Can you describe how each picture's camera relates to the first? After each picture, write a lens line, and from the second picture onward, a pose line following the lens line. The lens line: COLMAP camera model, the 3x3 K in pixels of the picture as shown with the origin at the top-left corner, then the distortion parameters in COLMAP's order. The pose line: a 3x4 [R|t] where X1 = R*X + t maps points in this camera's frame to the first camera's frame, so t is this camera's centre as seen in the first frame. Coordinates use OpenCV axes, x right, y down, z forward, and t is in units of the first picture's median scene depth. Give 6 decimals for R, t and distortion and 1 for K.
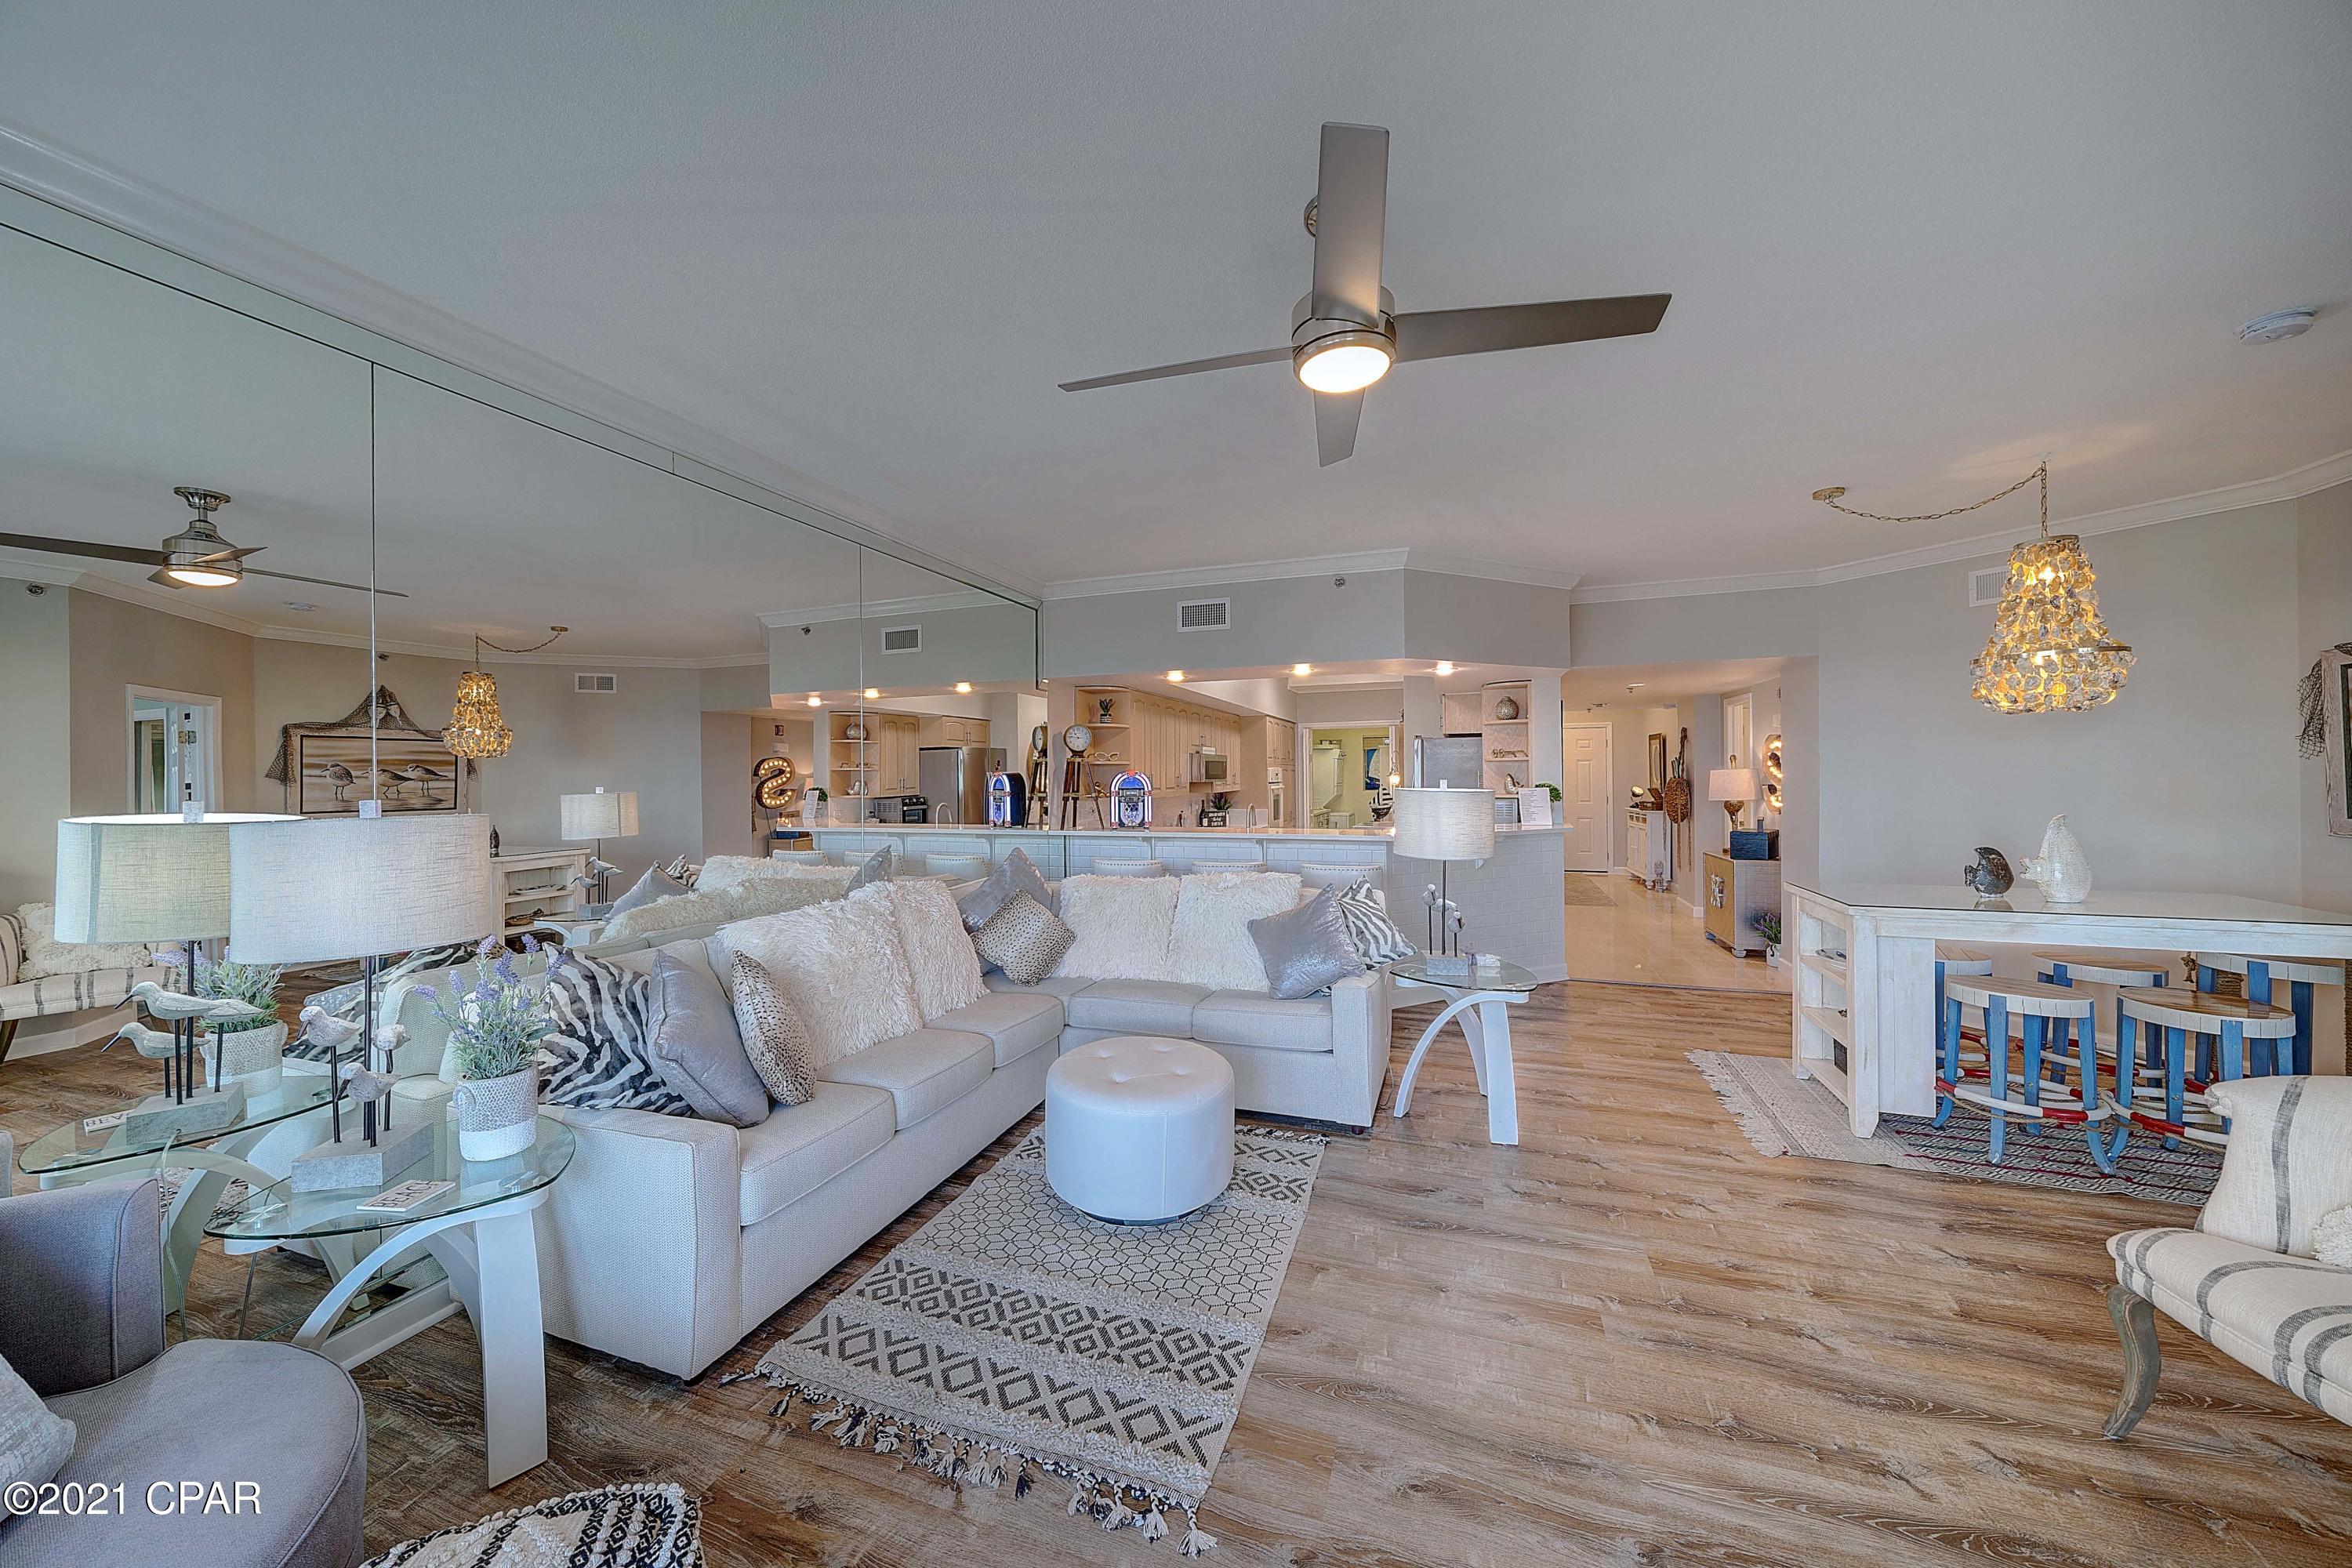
lens RADIAL K [[810.6, 0, 1164.8], [0, 810.6, 772.2], [0, 0, 1]] dist [-0.001310, -0.000051]
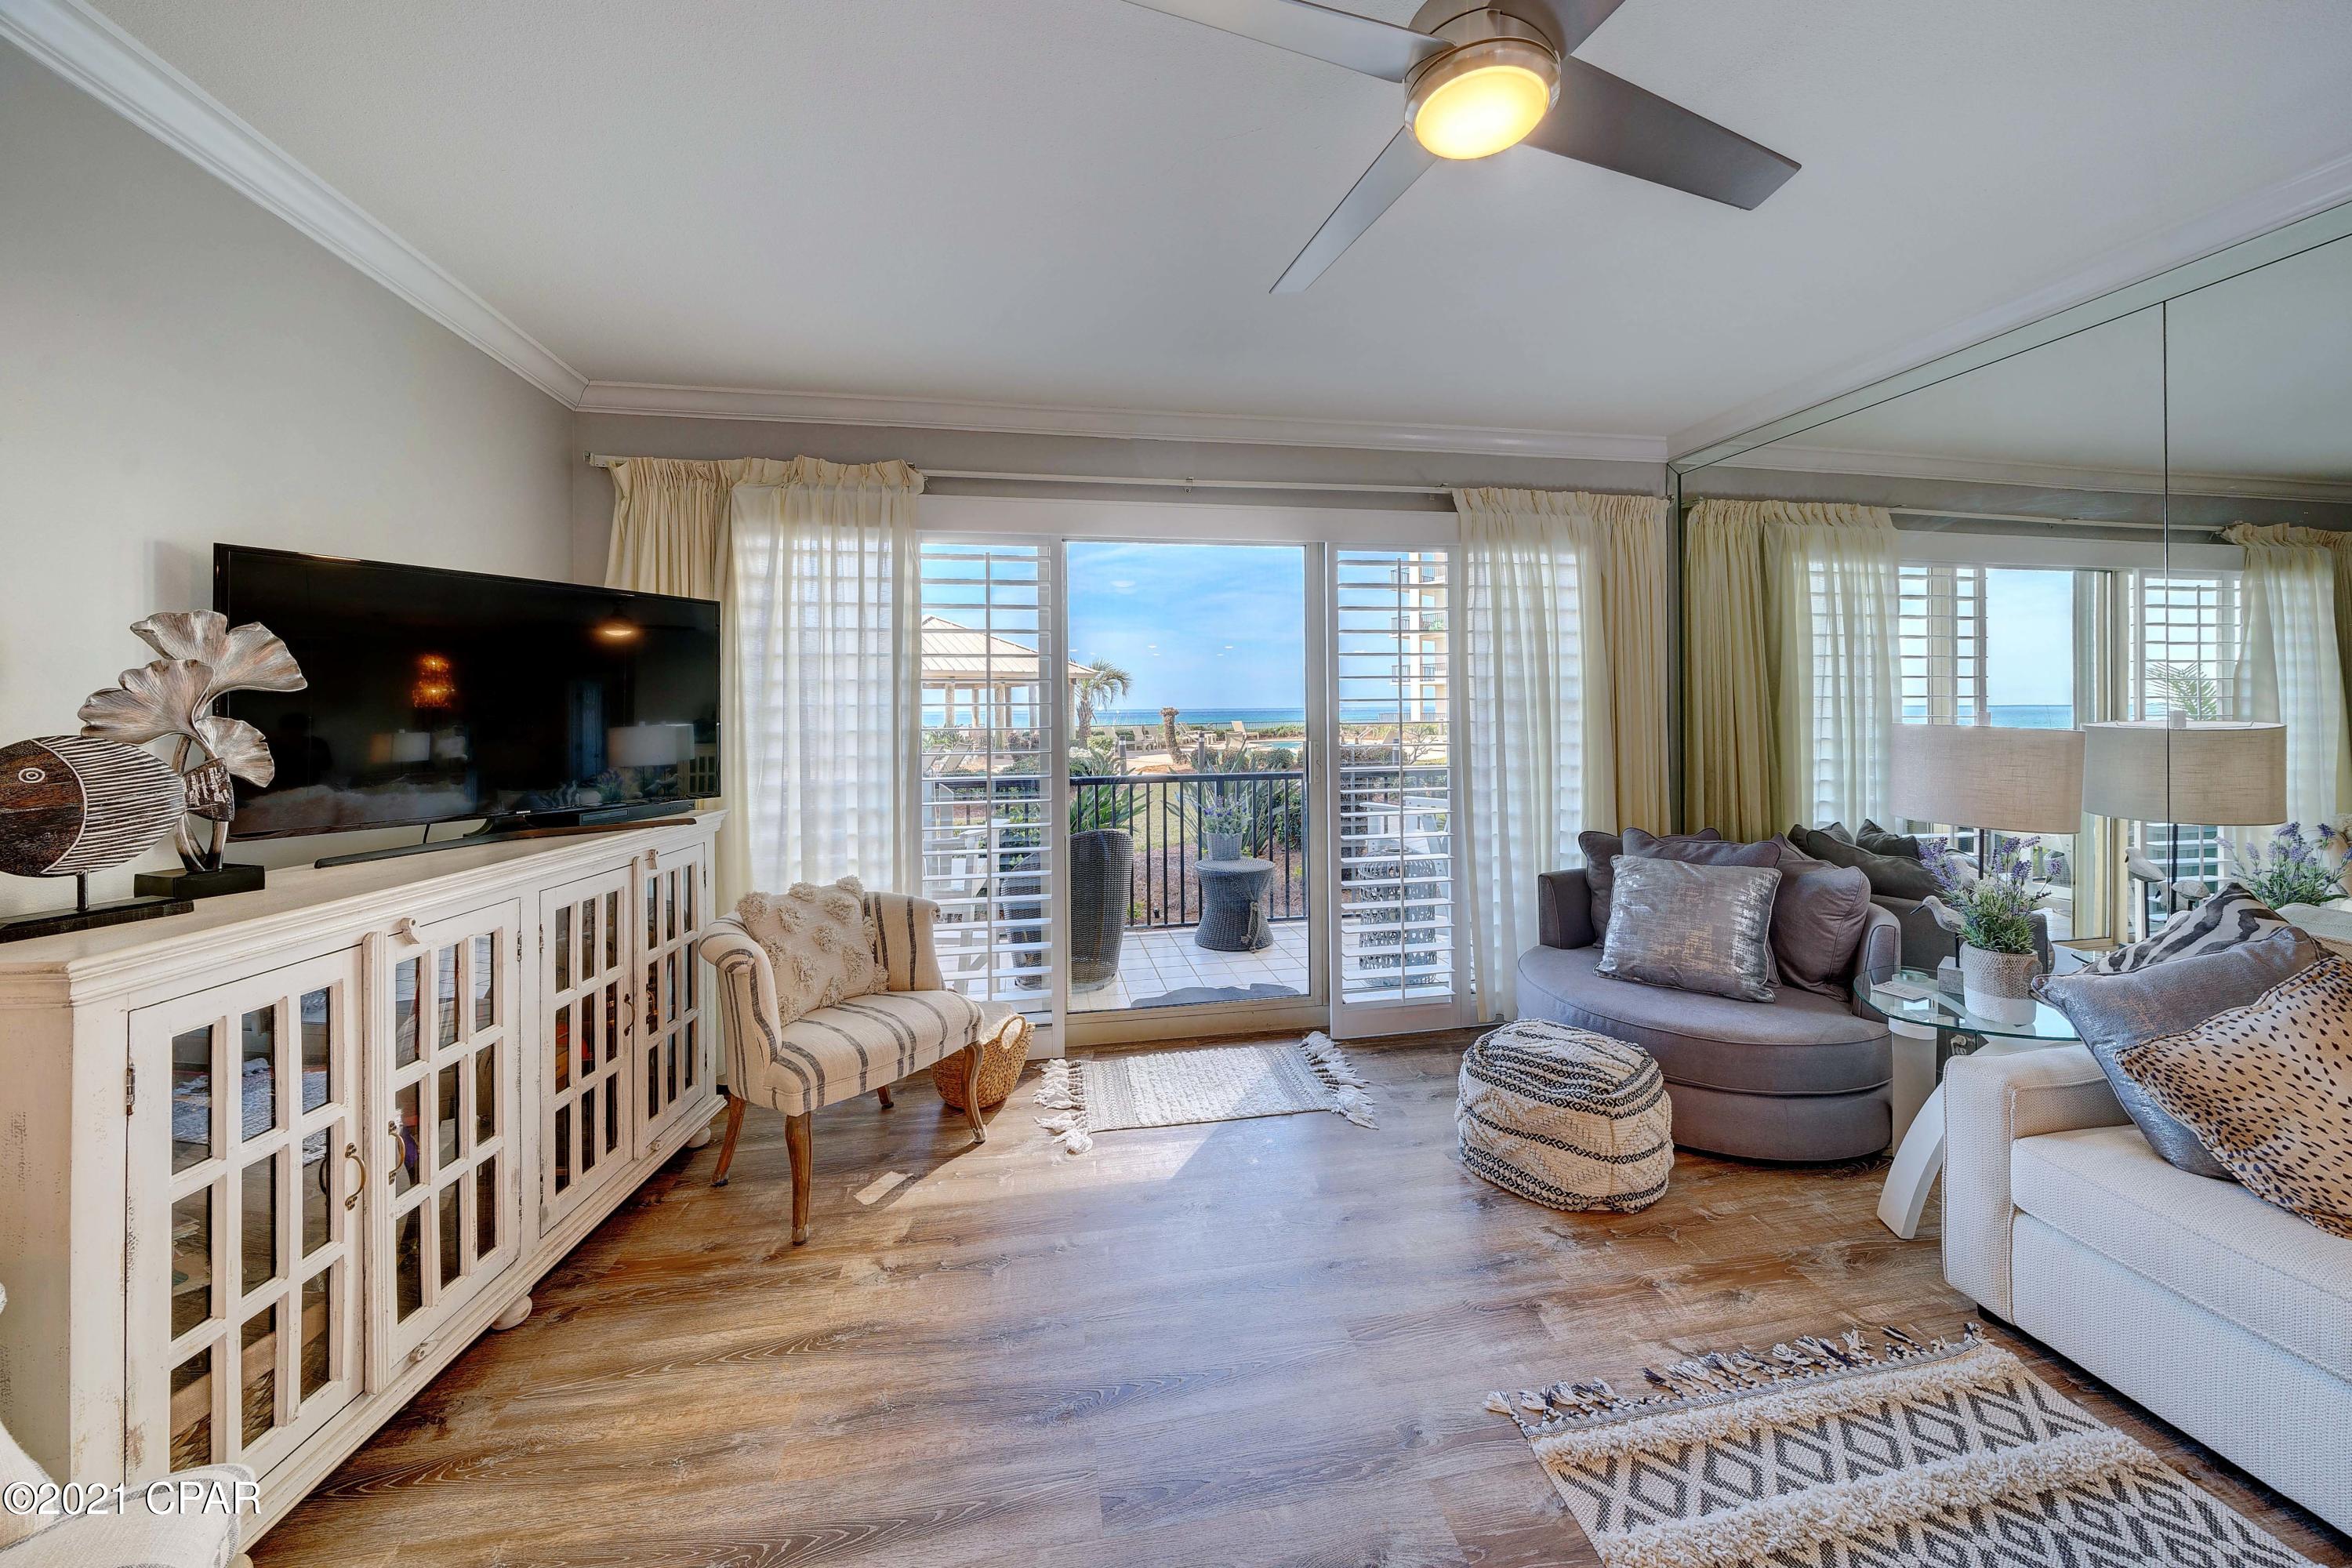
lens RADIAL K [[833.9, 0, 1180.3], [0, 833.9, 707.2], [0, 0, 1]] dist [-0.005604, -0.000030]
pose [[-0.861742, 0.019840, -0.506958, 0.287765], [0.021501, 0.999766, 0.002579, -0.001935], [0.506890, -0.008678, -0.861967, 0.529069]]
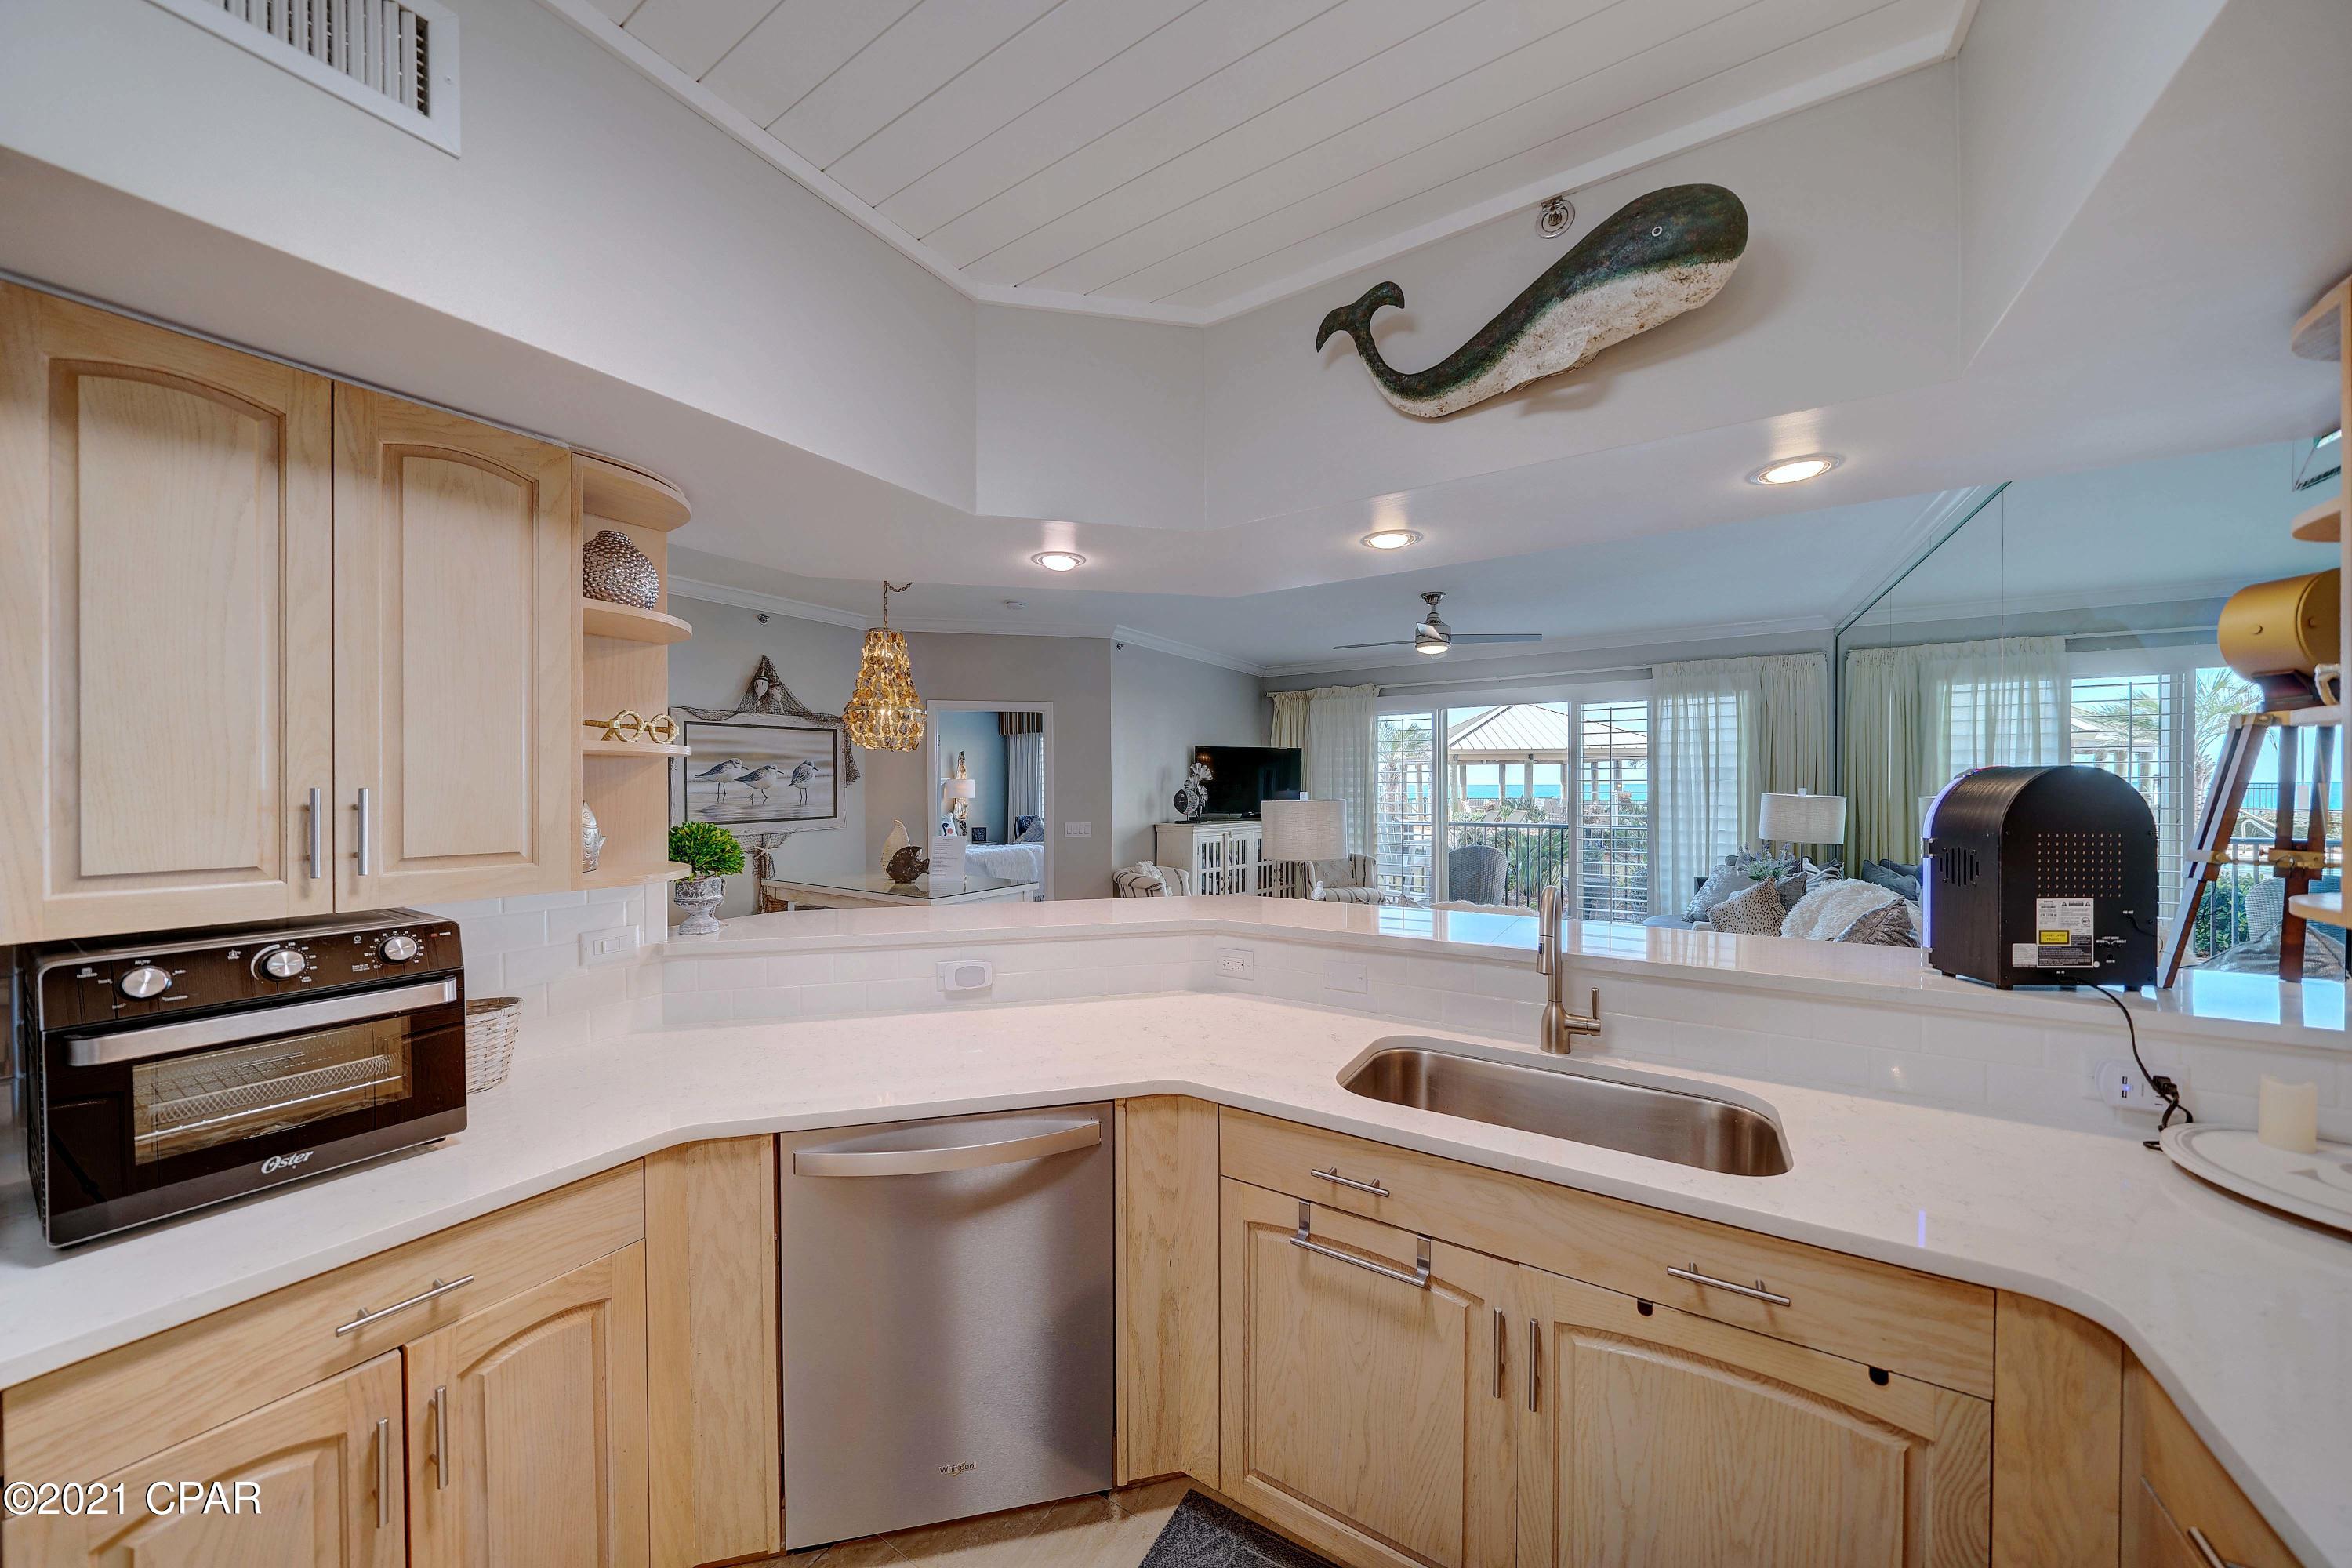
lens RADIAL K [[797.7, 0, 1168.7], [0, 797.7, 793.4], [0, 0, 1]] dist [-0.003849, -0.000118]
pose [[-0.976593, 0.014947, 0.214574, 0.194336], [0.016220, 0.999860, 0.004170, 0.001519], [-0.214482, 0.007552, -0.976699, 1.459971]]
